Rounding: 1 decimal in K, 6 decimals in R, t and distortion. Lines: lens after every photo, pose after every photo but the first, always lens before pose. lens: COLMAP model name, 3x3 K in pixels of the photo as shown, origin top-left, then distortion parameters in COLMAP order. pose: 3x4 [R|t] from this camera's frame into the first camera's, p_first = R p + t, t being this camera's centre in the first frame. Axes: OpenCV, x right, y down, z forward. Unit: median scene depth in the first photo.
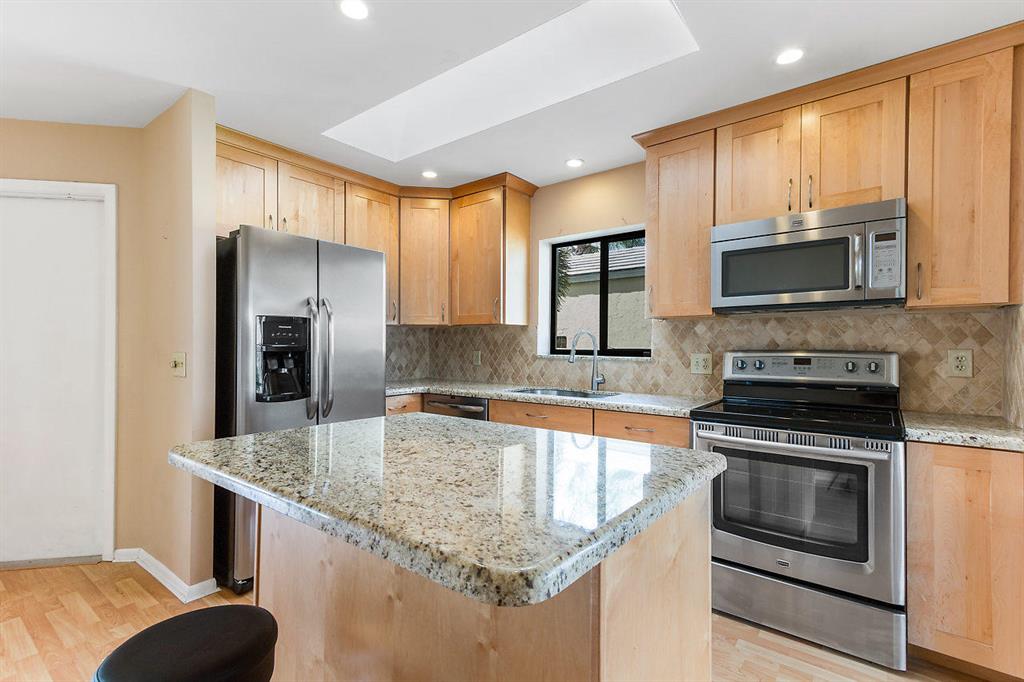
lens RADIAL K [[467.6, 0, 512.0], [0, 467.6, 341.0], [0, 0, 1]] dist [0.019379, 0.000181]
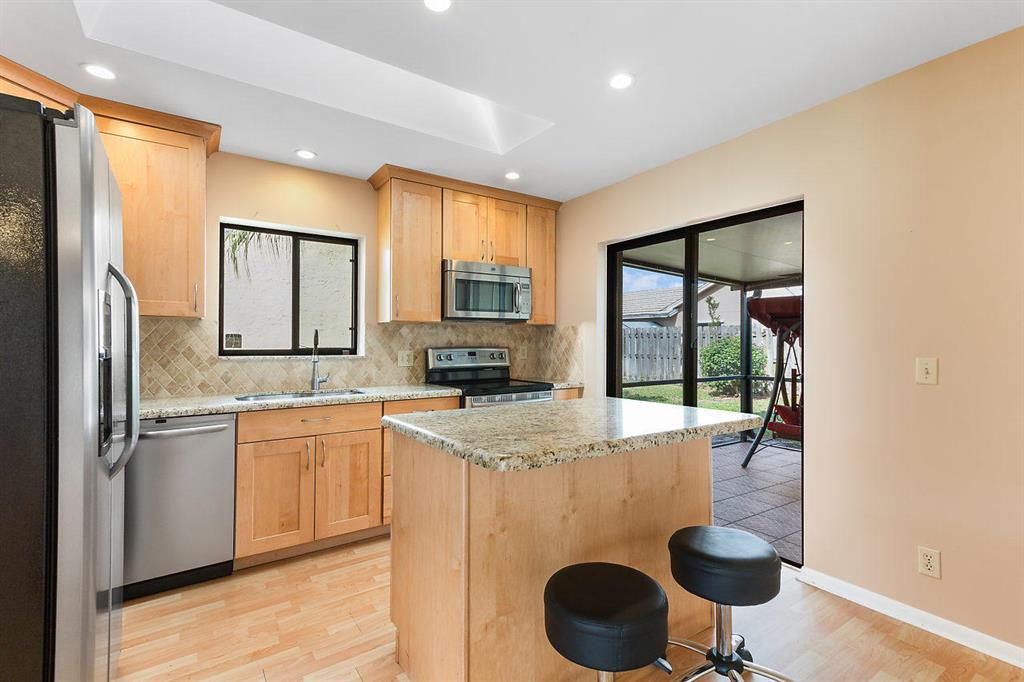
lens RADIAL K [[467.6, 0, 512.0], [0, 467.6, 341.0], [0, 0, 1]] dist [0.019379, 0.000181]
pose [[0.325770, 0.000771, 0.945449, -0.706439], [-0.006120, 0.999980, 0.001293, -0.002550], [-0.945429, -0.006208, 0.325768, 0.310320]]
